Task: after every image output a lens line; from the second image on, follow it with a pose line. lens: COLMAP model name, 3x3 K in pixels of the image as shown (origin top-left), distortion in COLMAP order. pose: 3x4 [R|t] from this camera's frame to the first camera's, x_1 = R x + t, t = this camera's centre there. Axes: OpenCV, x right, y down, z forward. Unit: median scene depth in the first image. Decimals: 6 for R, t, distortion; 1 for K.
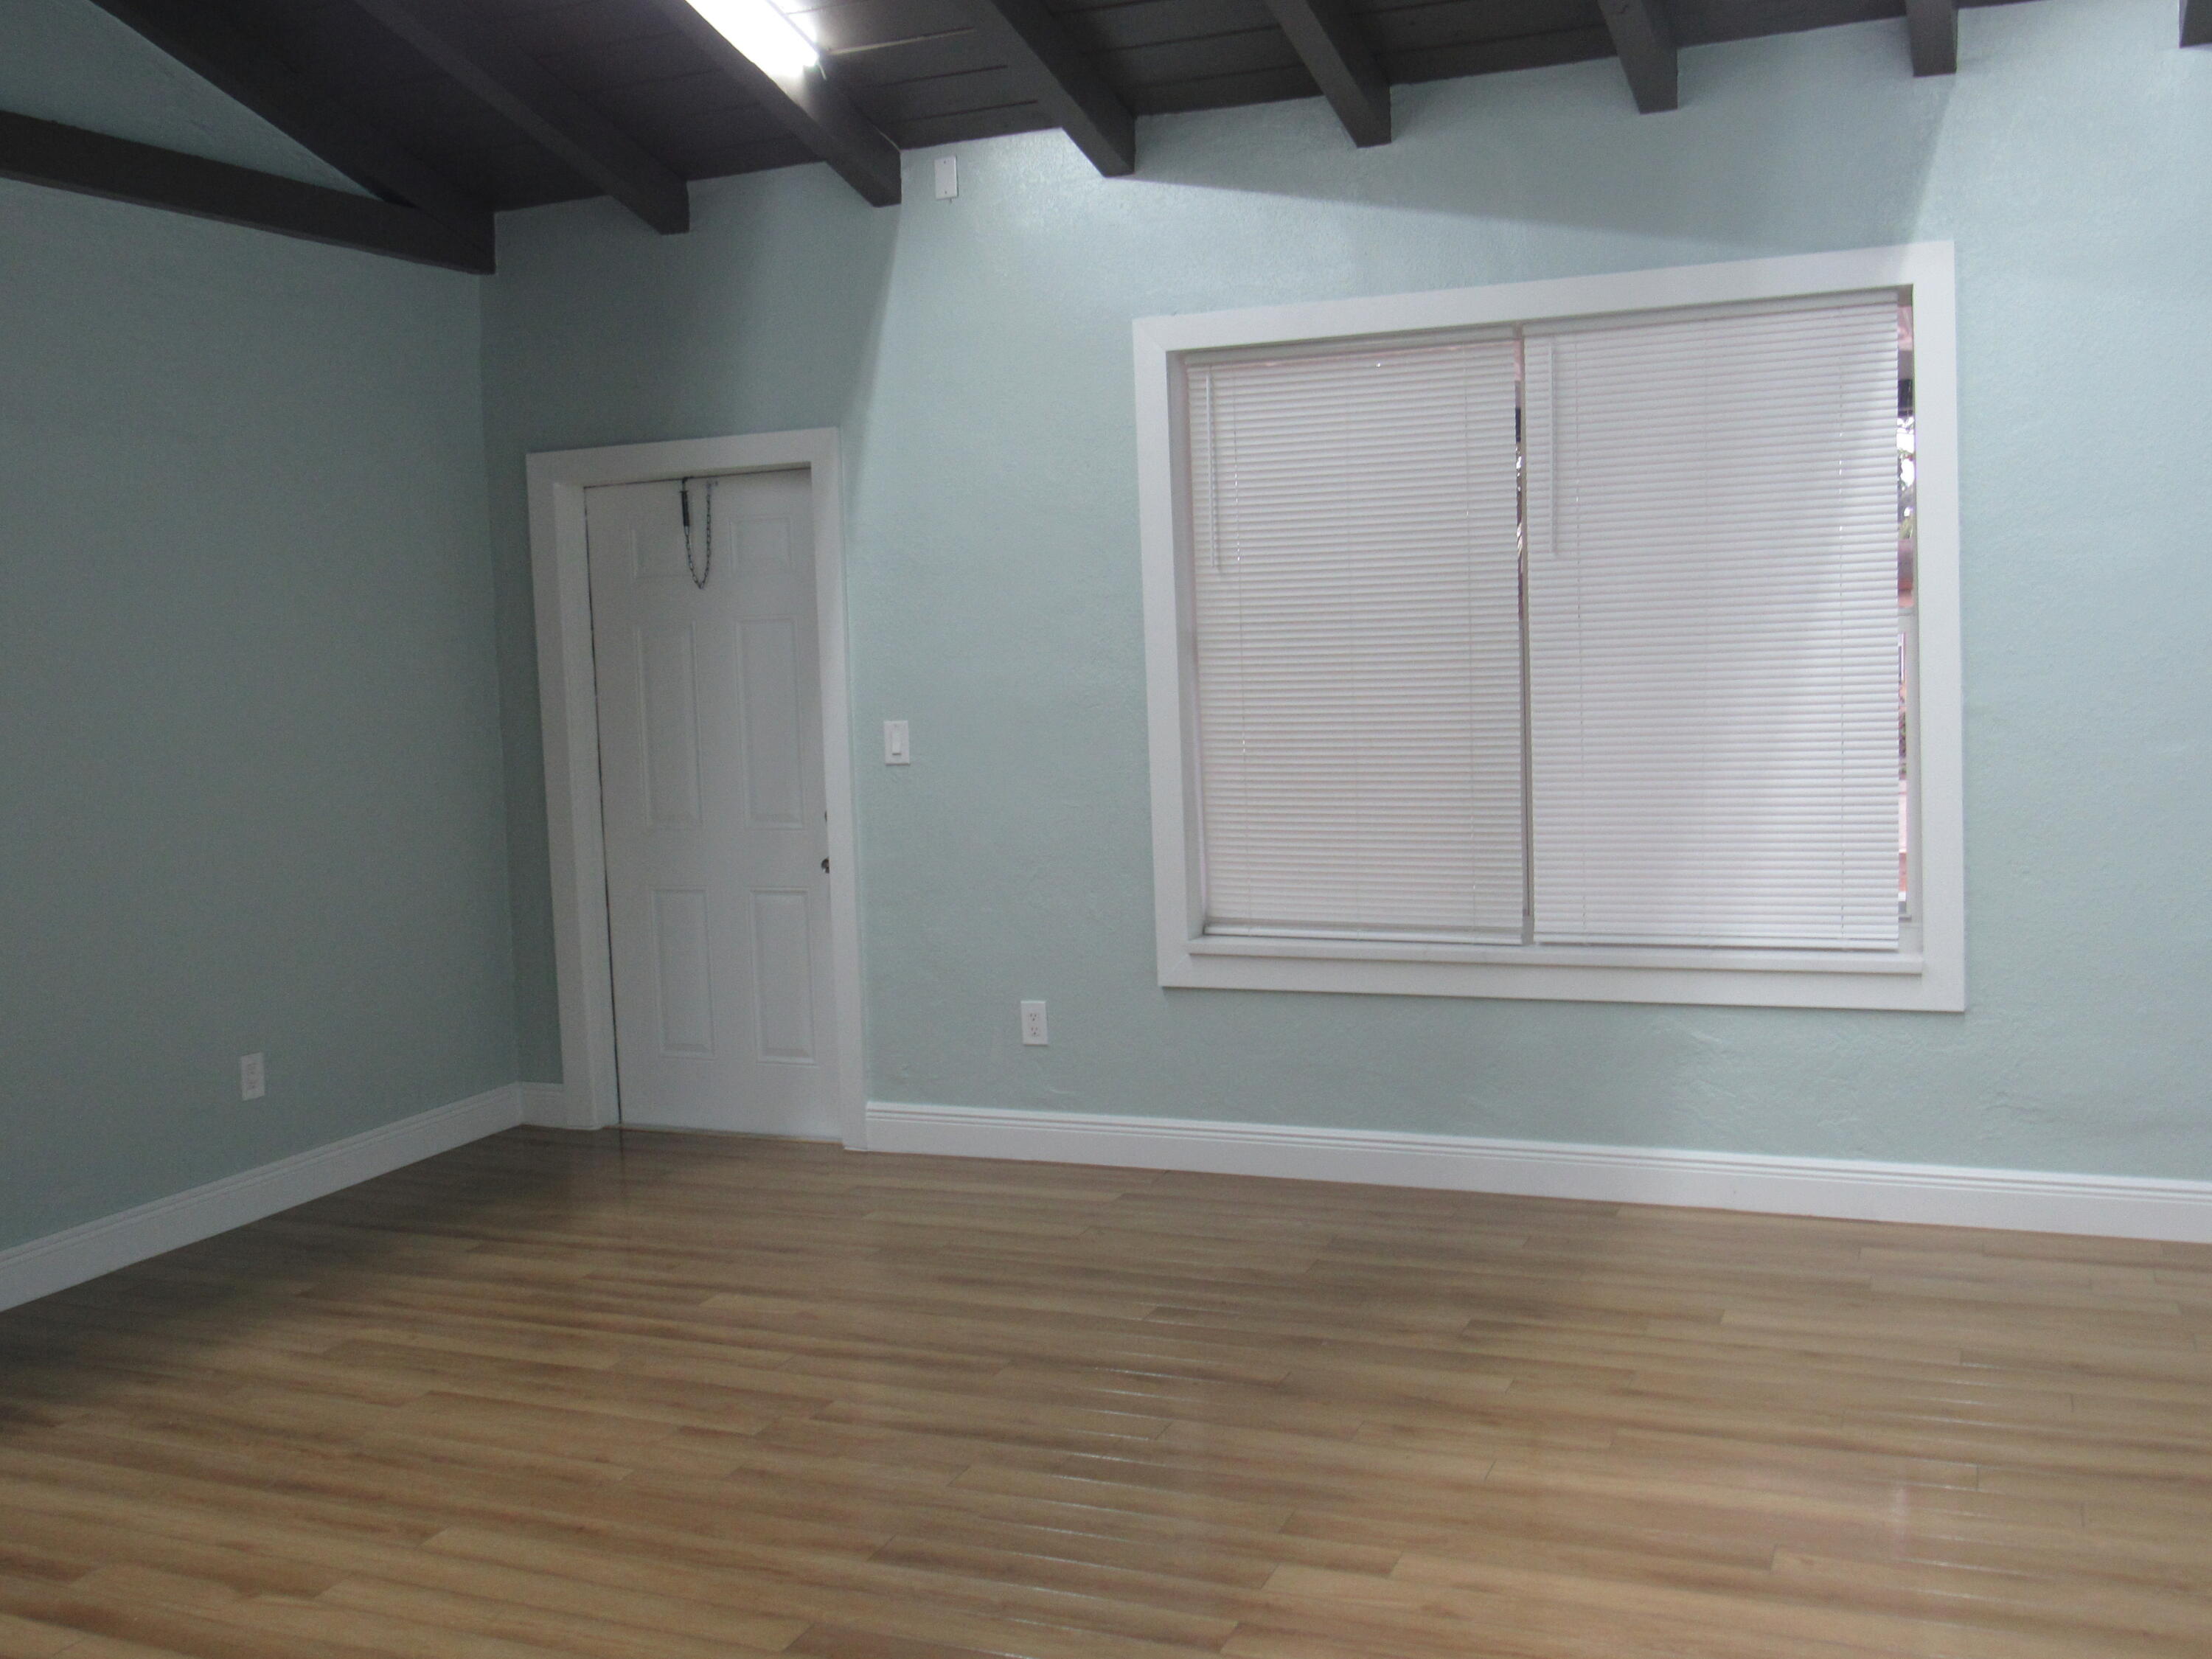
lens RADIAL K [[2121.0, 0, 1106.0], [0, 2121.0, 829.5], [0, 0, 1]] dist [-0.031962, 0.012698]
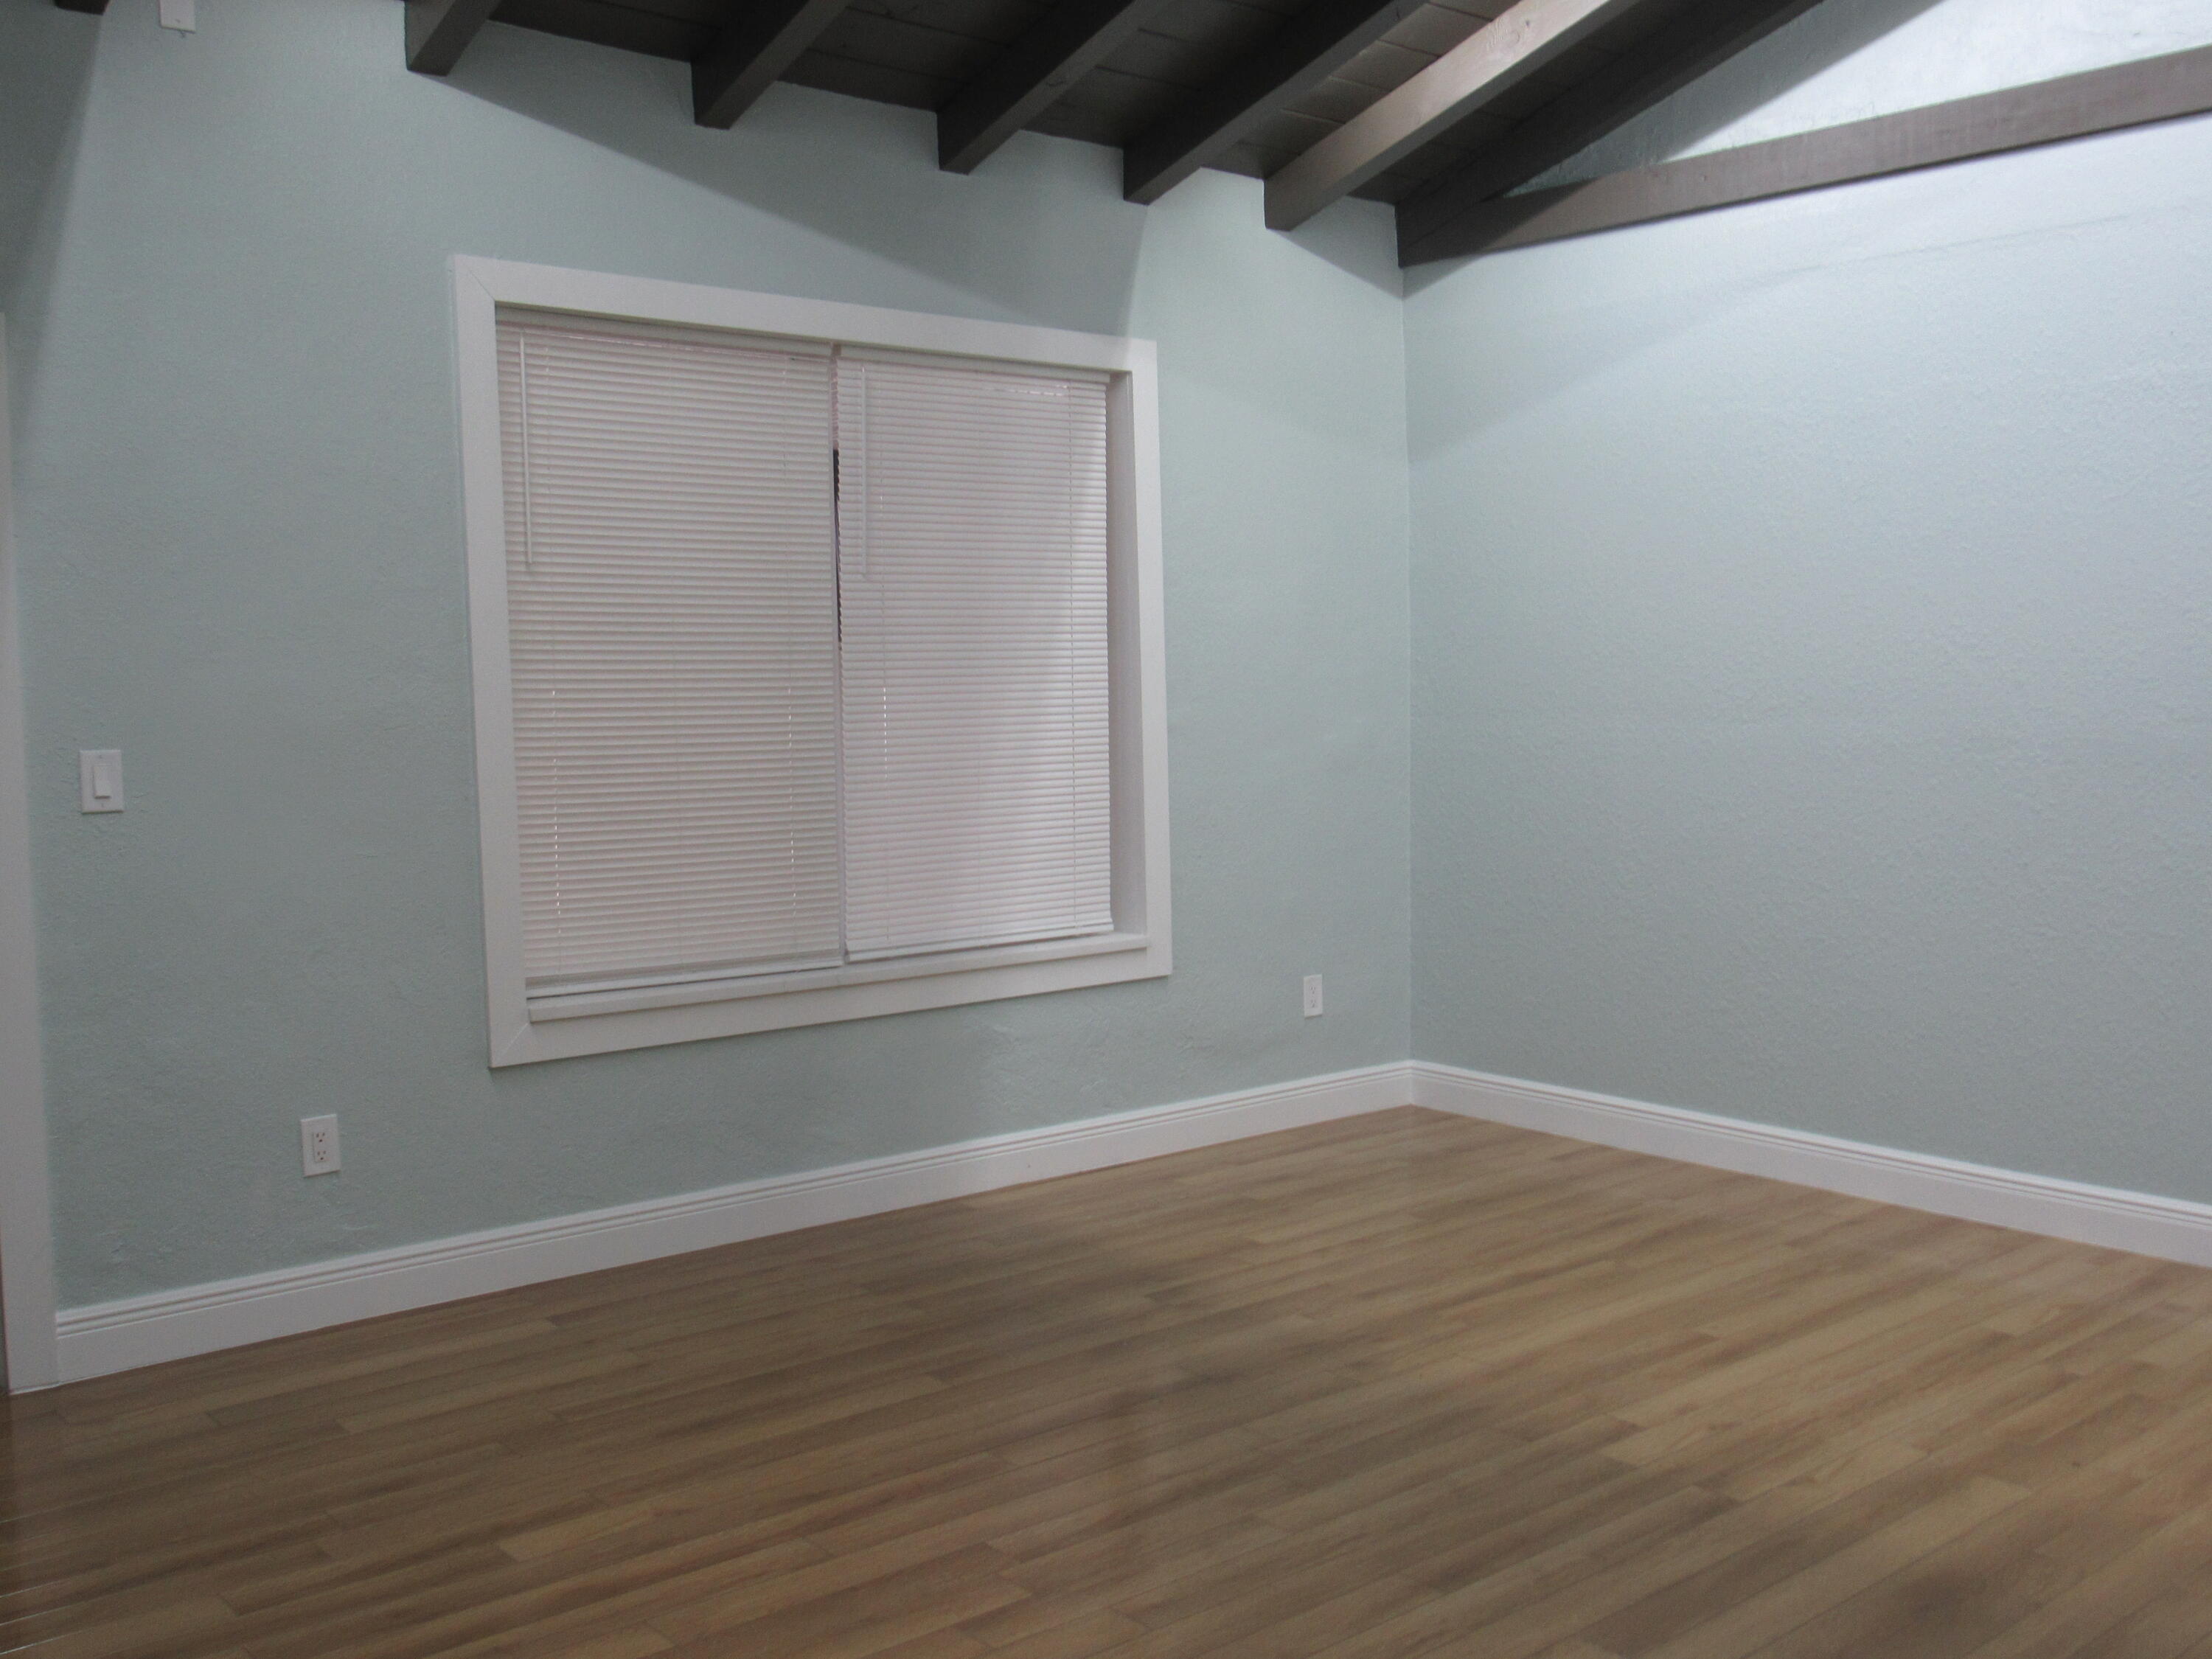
lens RADIAL K [[2121.0, 0, 1106.0], [0, 2121.0, 829.5], [0, 0, 1]] dist [-0.031962, 0.012698]
pose [[0.440184, -0.034649, 0.897239, -0.717362], [0.074166, 0.997244, 0.002125, -0.002579], [-0.894839, 0.065609, 0.441541, 0.500379]]
